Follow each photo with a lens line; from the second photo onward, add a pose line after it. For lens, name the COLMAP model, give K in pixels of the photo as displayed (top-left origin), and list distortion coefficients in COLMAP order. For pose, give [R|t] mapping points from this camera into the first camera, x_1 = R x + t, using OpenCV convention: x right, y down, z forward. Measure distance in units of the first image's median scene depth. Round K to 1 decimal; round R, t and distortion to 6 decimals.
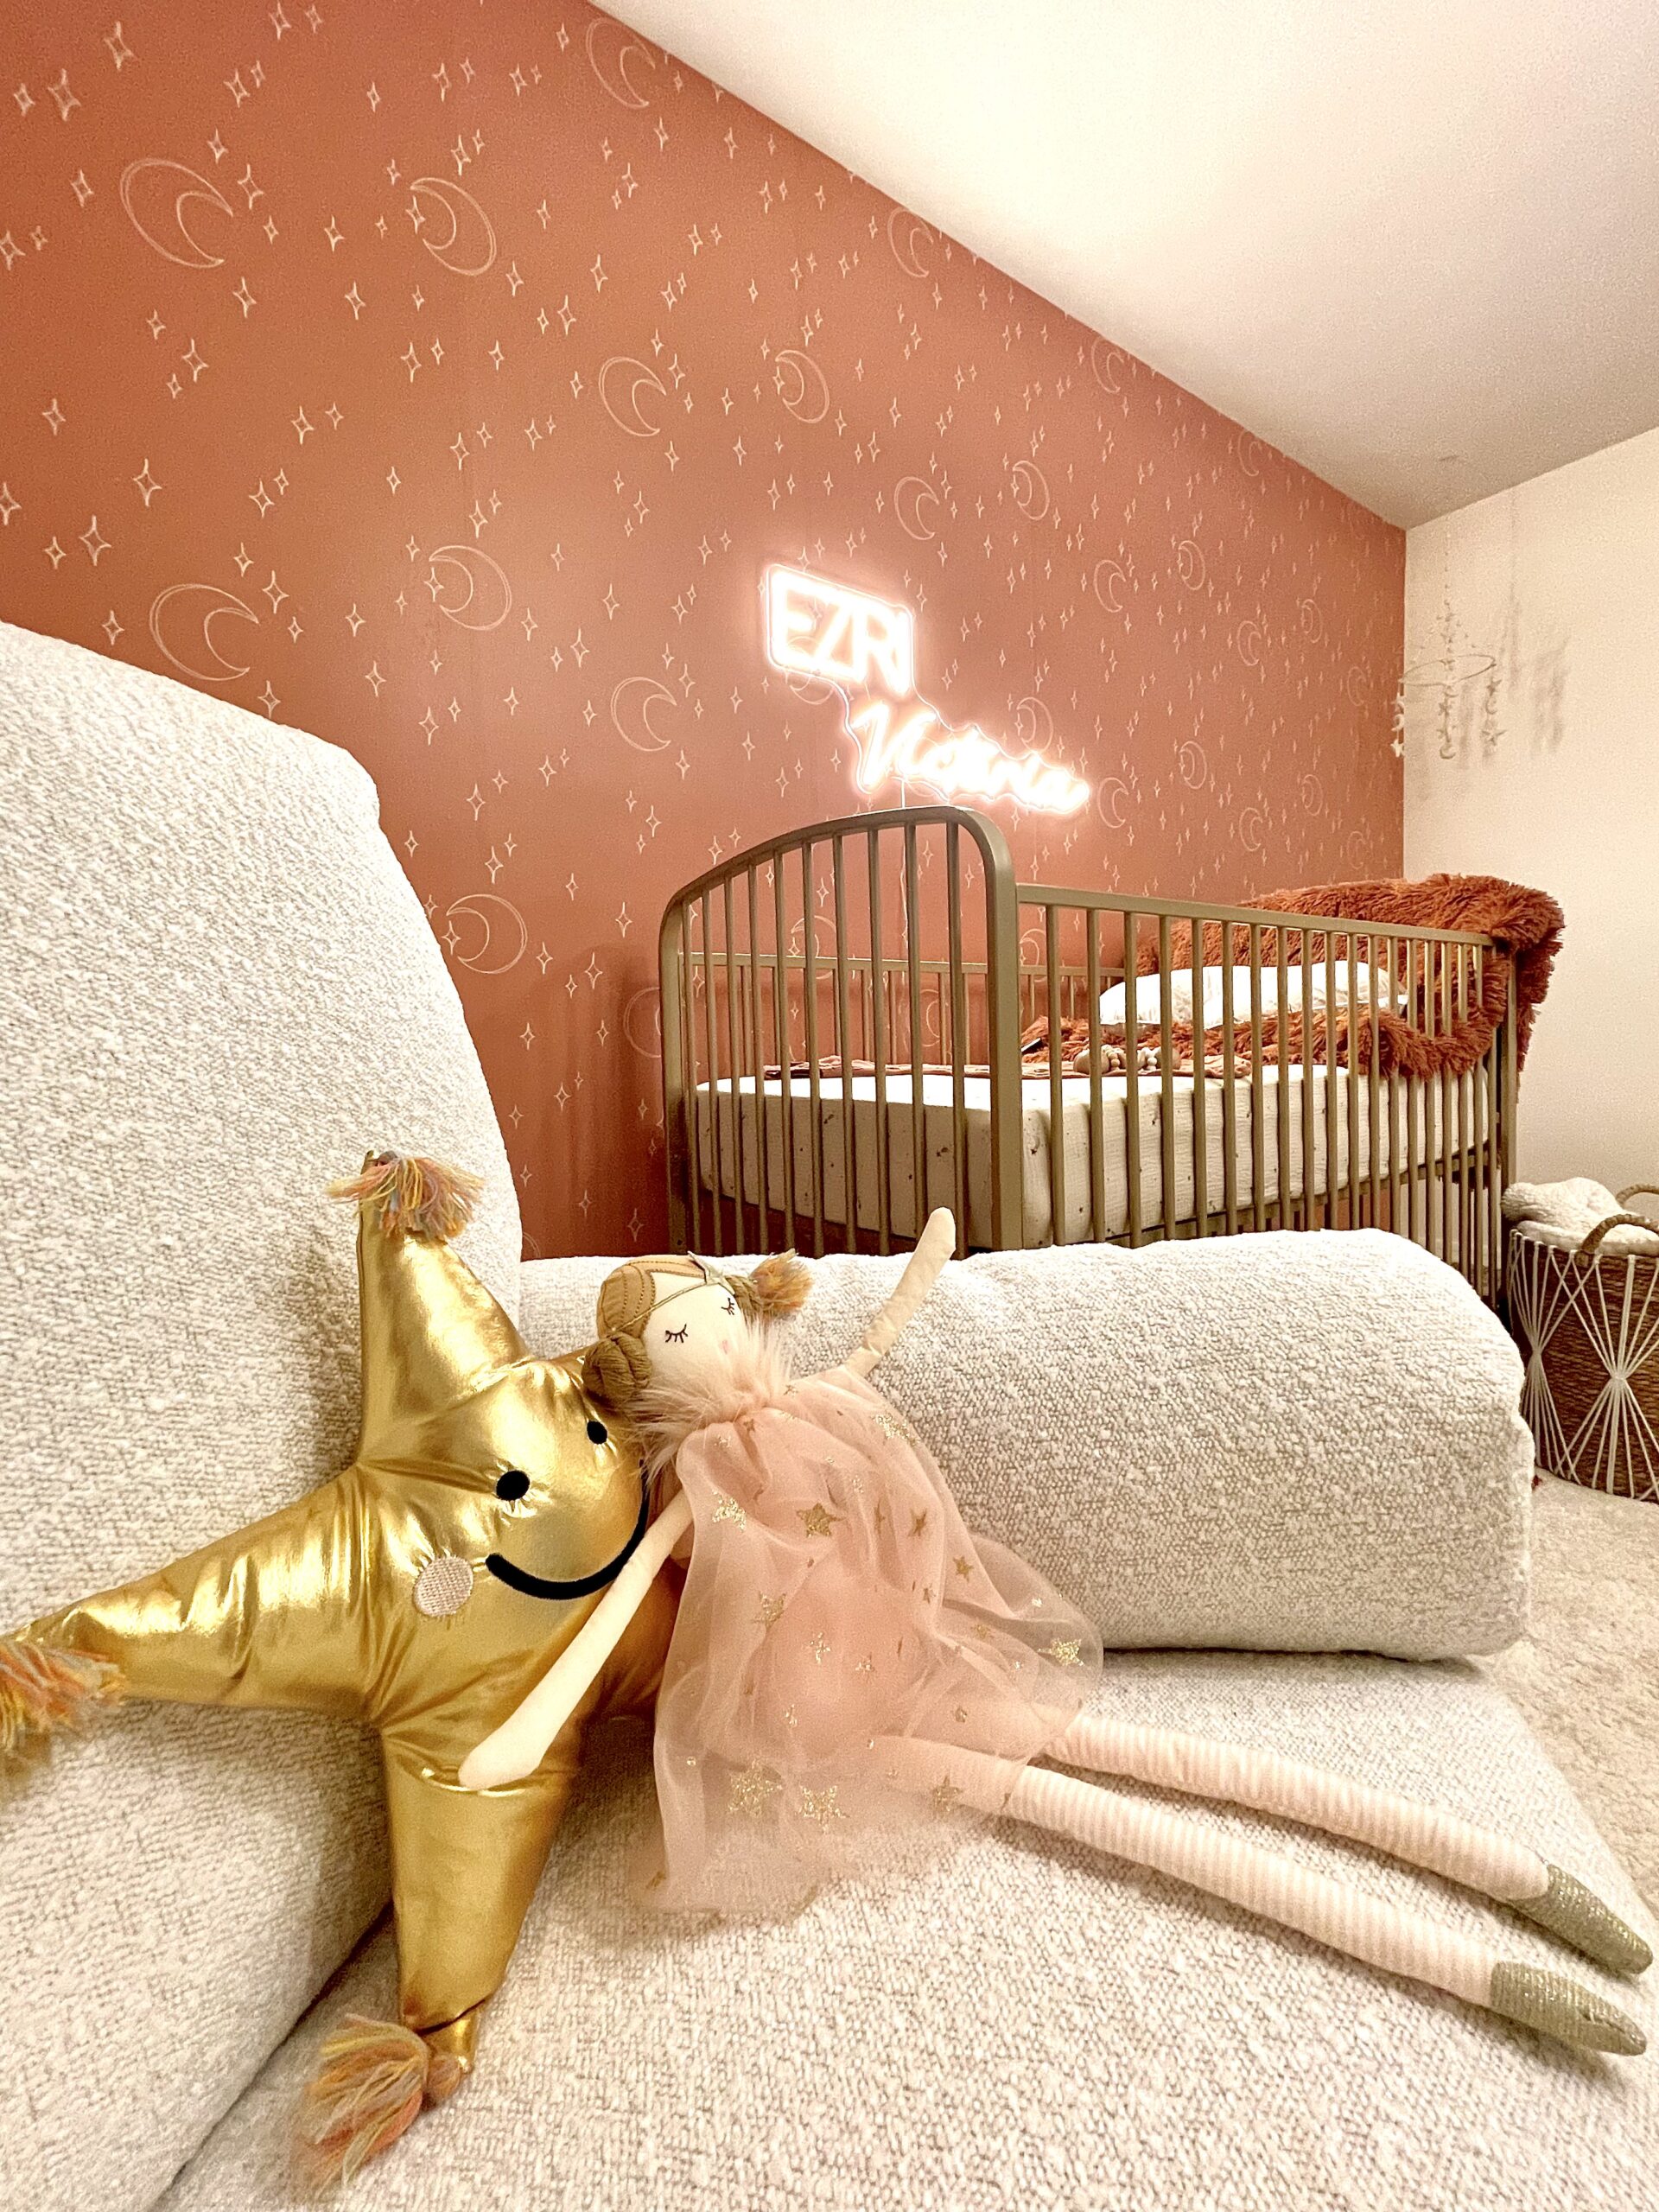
lens RADIAL K [[901.8, 0, 821.3], [0, 901.8, 1095.9], [0, 0, 1]] dist [-0.007379, -0.000551]
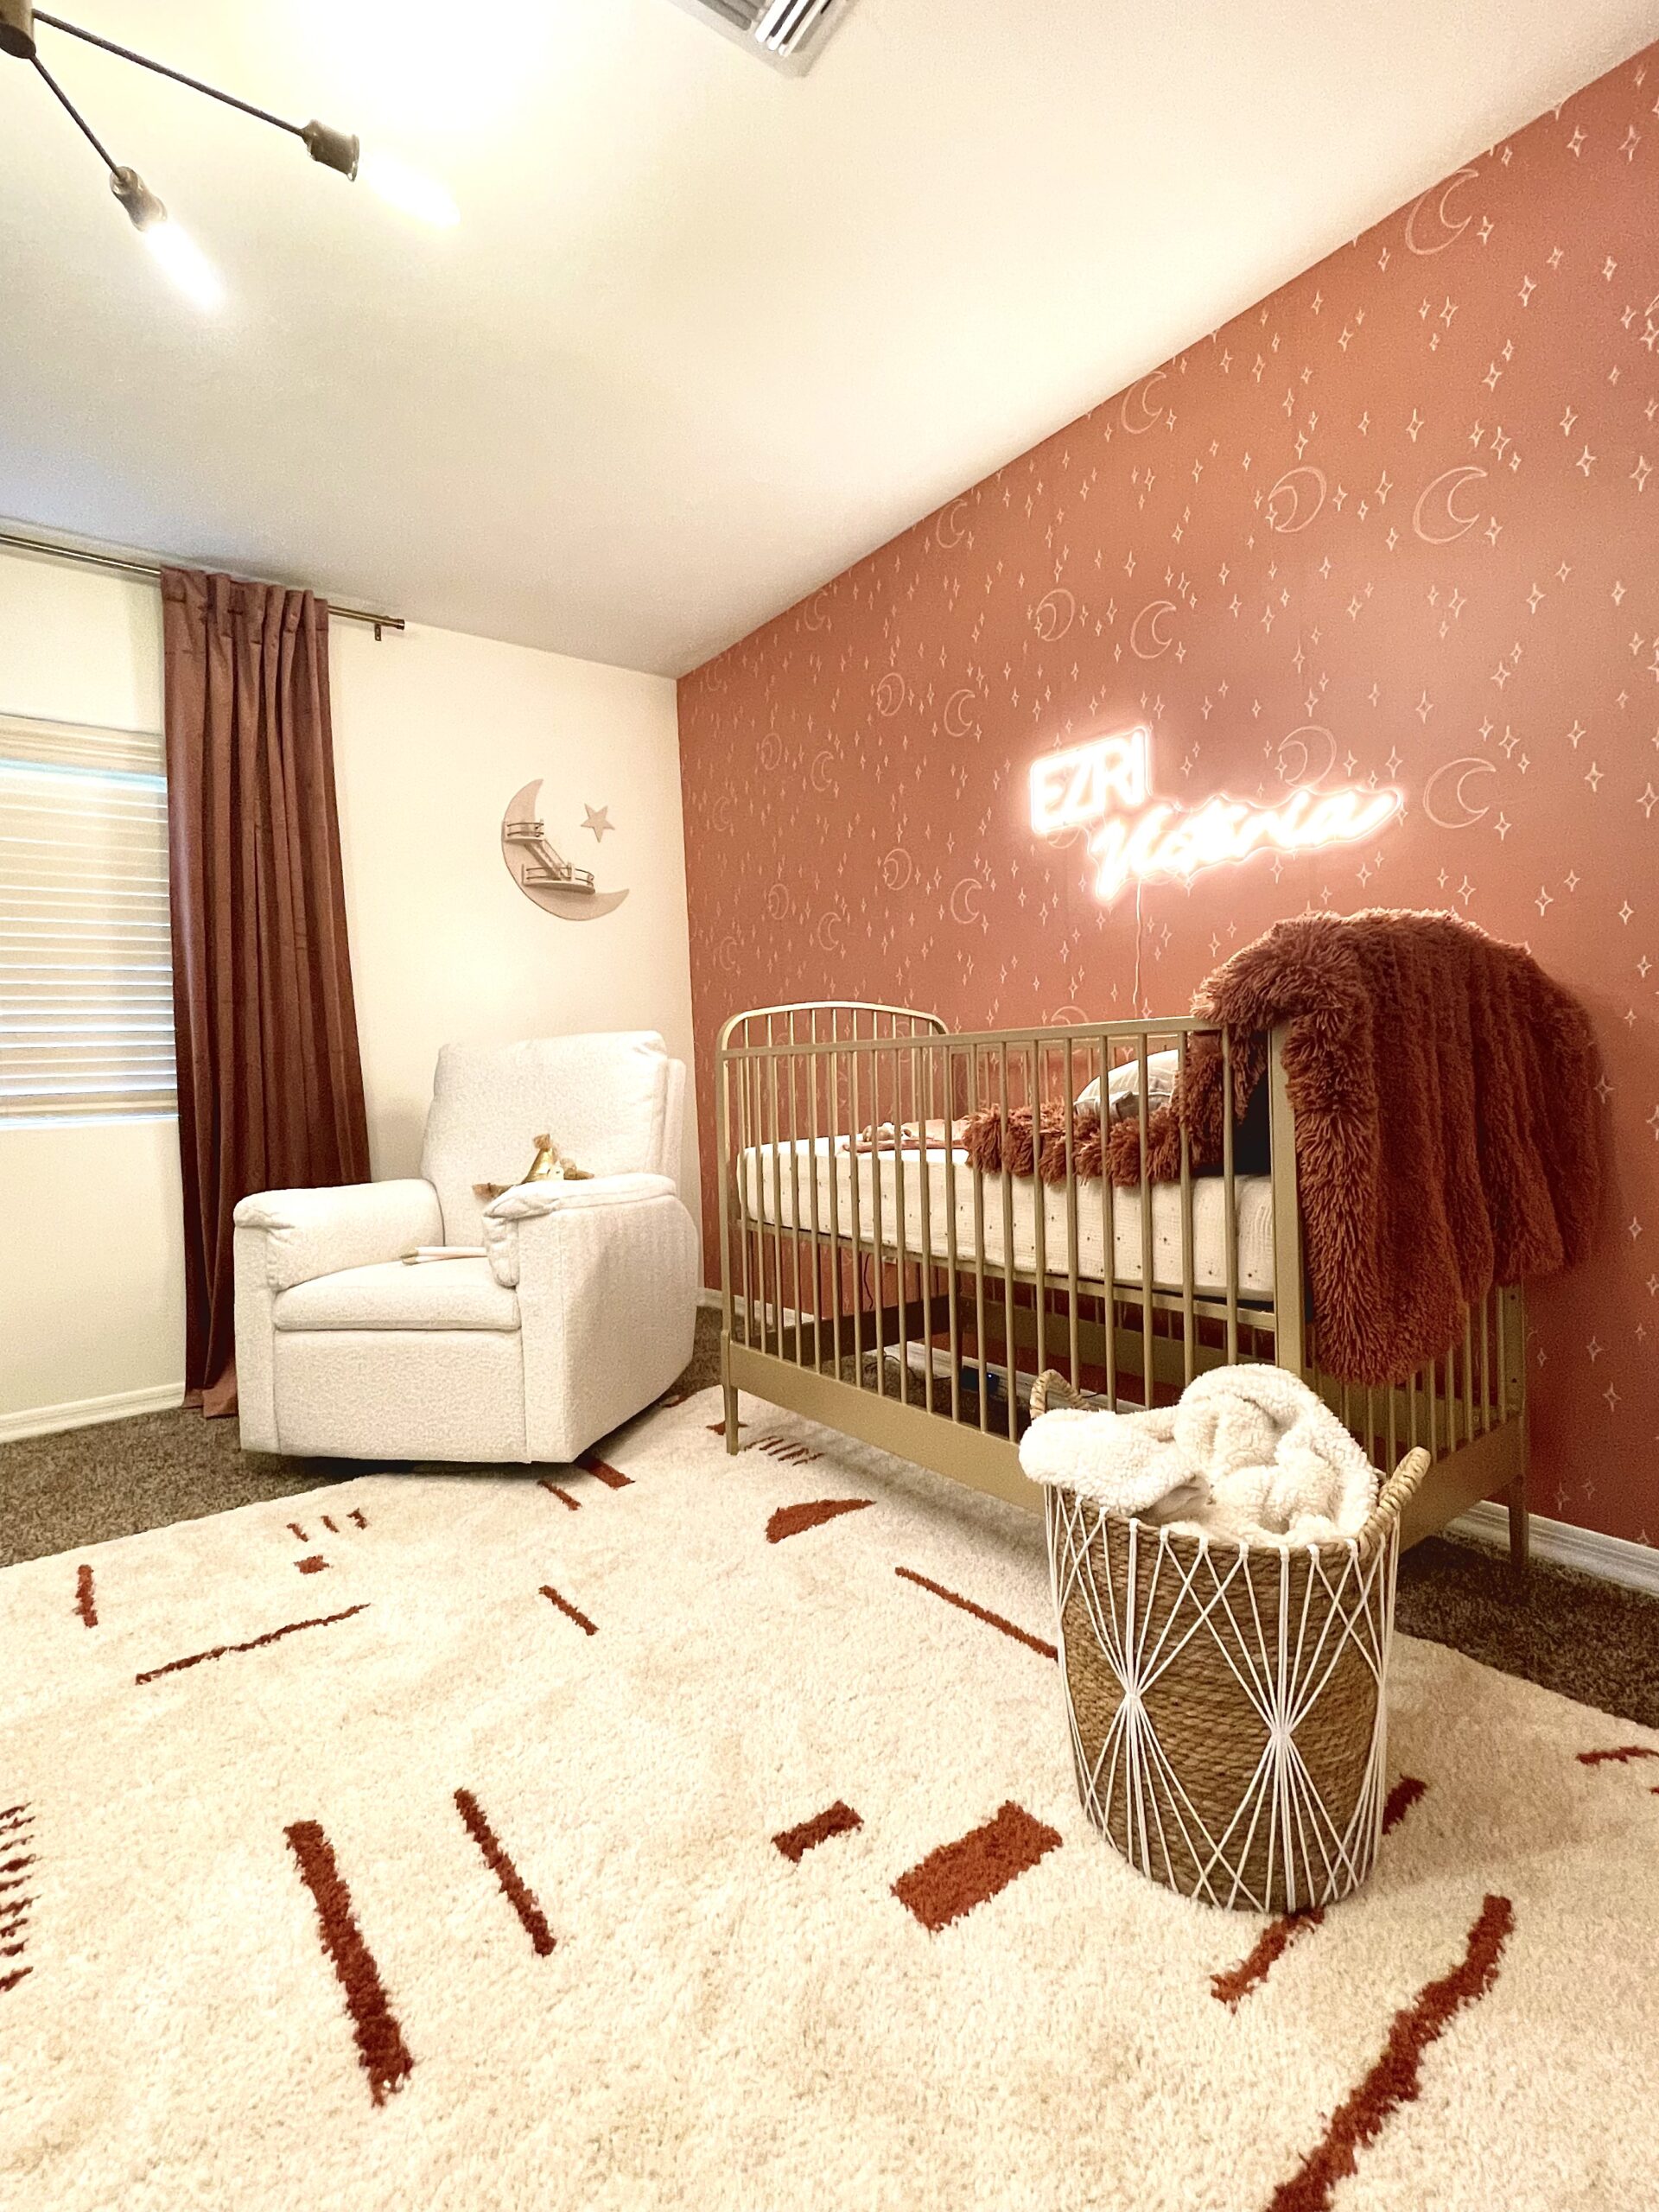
lens RADIAL K [[1041.3, 0, 812.1], [0, 1041.3, 1086.2], [0, 0, 1]] dist [-0.006878, 0.004095]
pose [[0.028628, 0.048937, -0.998392, 1.469027], [-0.026679, 0.998482, 0.048176, -0.145435], [0.999234, 0.025257, 0.029890, 0.575704]]
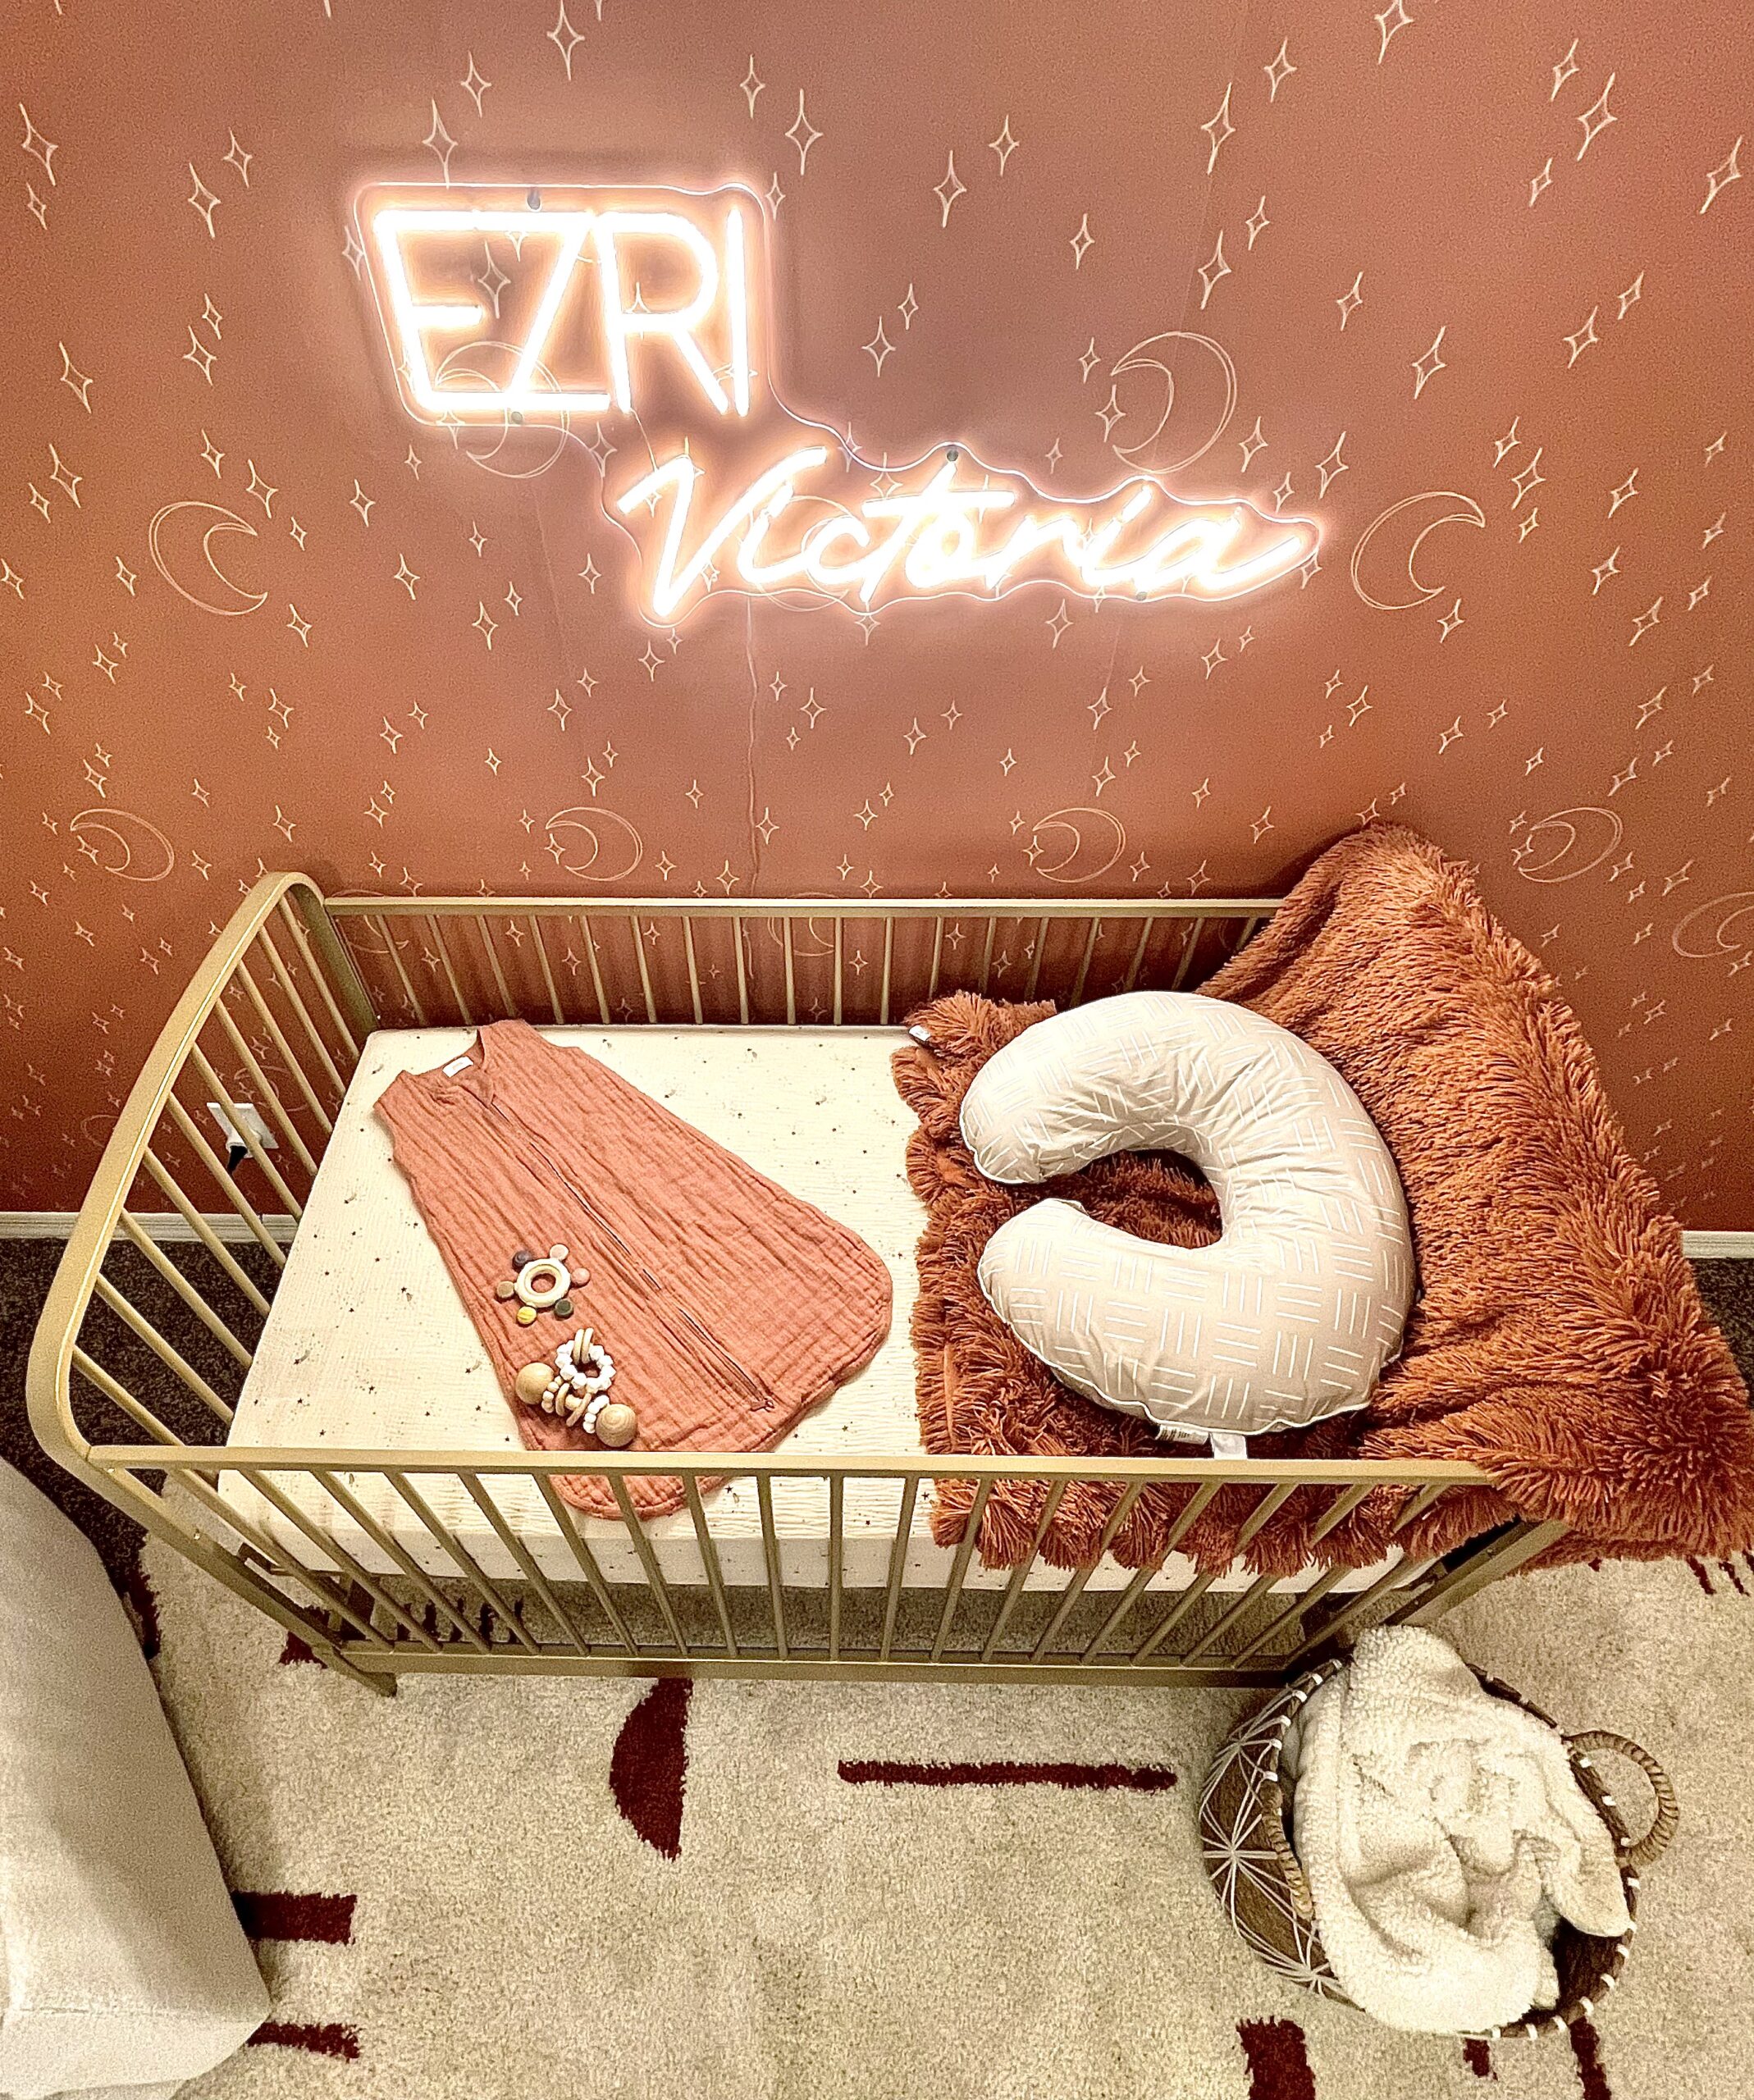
lens RADIAL K [[1157.3, 0, 820.9], [0, 1157.3, 1110.9], [0, 0, 1]] dist [0.001556, 0.000846]
pose [[0.807678, 0.478471, -0.344559, 0.519486], [-0.053300, 0.641227, 0.765498, -0.700423], [0.587209, -0.599911, 0.543408, 0.501772]]
